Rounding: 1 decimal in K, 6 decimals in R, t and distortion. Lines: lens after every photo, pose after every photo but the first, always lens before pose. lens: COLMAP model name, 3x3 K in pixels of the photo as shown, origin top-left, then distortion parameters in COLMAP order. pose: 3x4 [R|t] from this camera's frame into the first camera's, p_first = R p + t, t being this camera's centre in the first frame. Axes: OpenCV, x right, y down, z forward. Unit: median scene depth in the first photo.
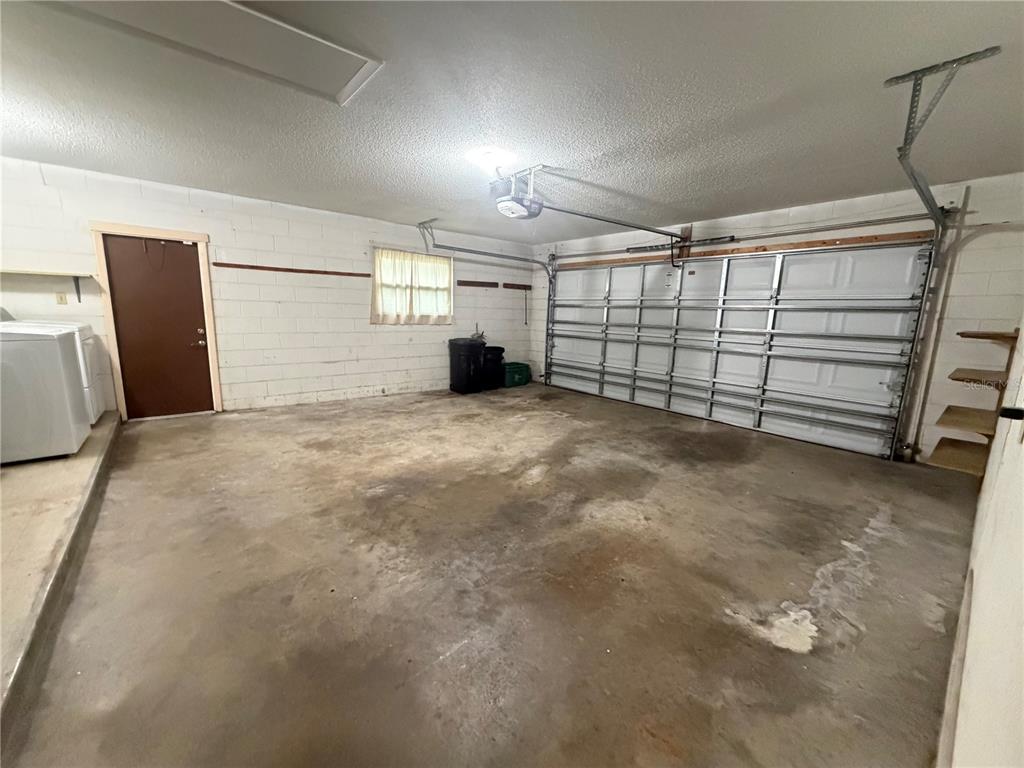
lens RADIAL K [[409.4, 0, 509.6], [0, 409.4, 385.6], [0, 0, 1]] dist [0.000068, 0.000861]
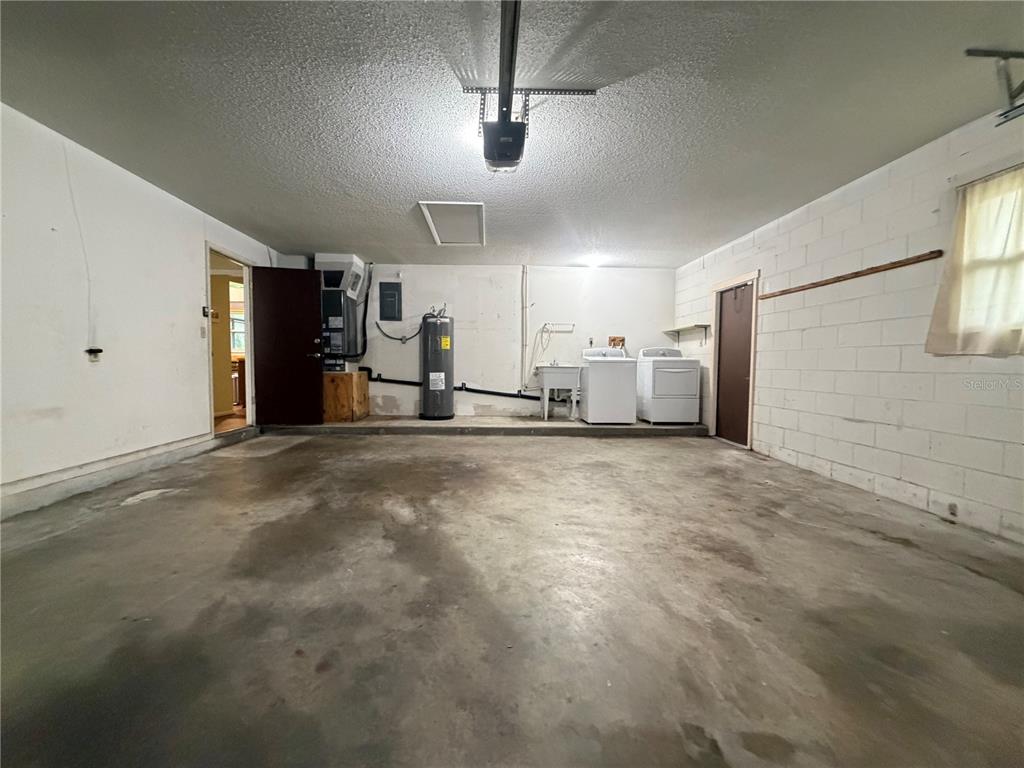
lens RADIAL K [[409.4, 0, 505.6], [0, 409.4, 381.9], [0, 0, 1]] dist [0.000068, 0.000861]
pose [[-0.605620, 0.005685, -0.795734, 0.533941], [-0.165142, 0.977306, 0.132669, -0.164767], [0.778430, 0.211756, -0.590937, 1.450955]]
